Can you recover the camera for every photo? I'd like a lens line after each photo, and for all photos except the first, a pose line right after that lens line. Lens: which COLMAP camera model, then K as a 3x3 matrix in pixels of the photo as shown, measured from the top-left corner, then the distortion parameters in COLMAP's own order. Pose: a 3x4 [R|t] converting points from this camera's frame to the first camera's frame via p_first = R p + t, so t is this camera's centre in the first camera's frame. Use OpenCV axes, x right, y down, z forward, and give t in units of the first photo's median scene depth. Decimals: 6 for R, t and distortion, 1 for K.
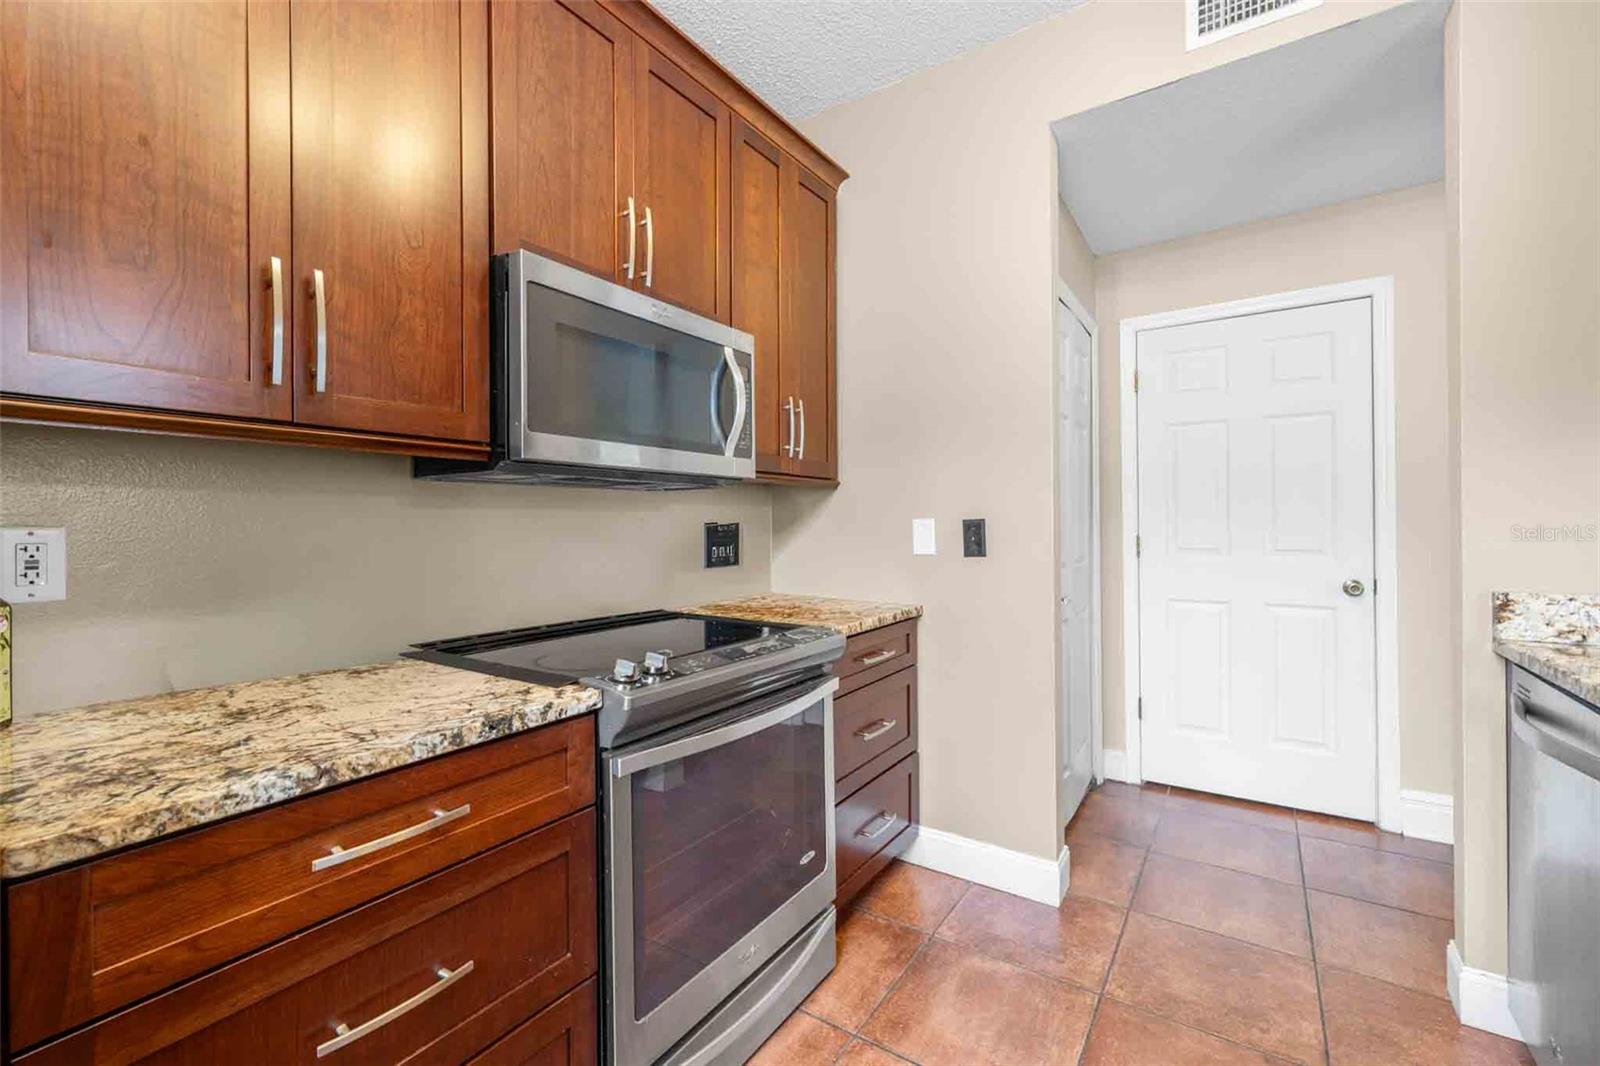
lens RADIAL K [[671.1, 0, 800.7], [0, 671.1, 526.8], [0, 0, 1]] dist [-0.000817, 0.000004]
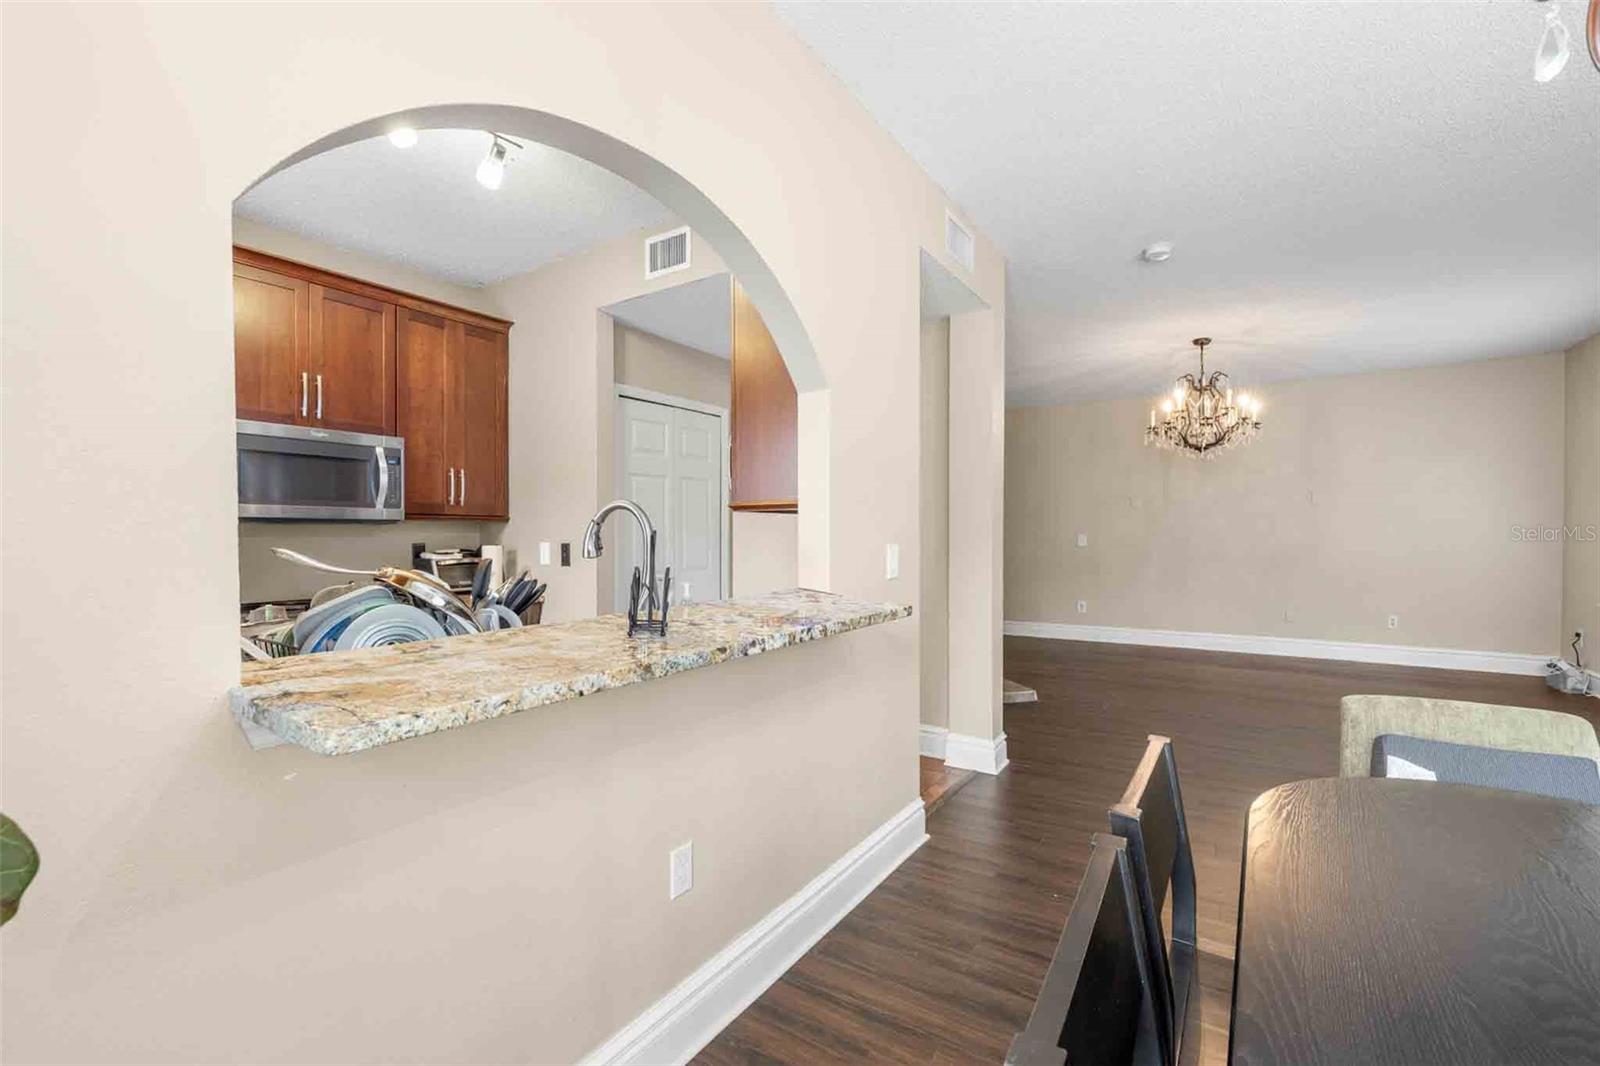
lens RADIAL K [[671.1, 0, 797.1], [0, 671.1, 540.6], [0, 0, 1]] dist [-0.000817, 0.000004]
pose [[0.999924, 0.012036, -0.002508, 0.959048], [-0.012027, 0.999921, 0.003762, -0.036241], [0.002553, -0.003731, 0.999990, -0.743298]]
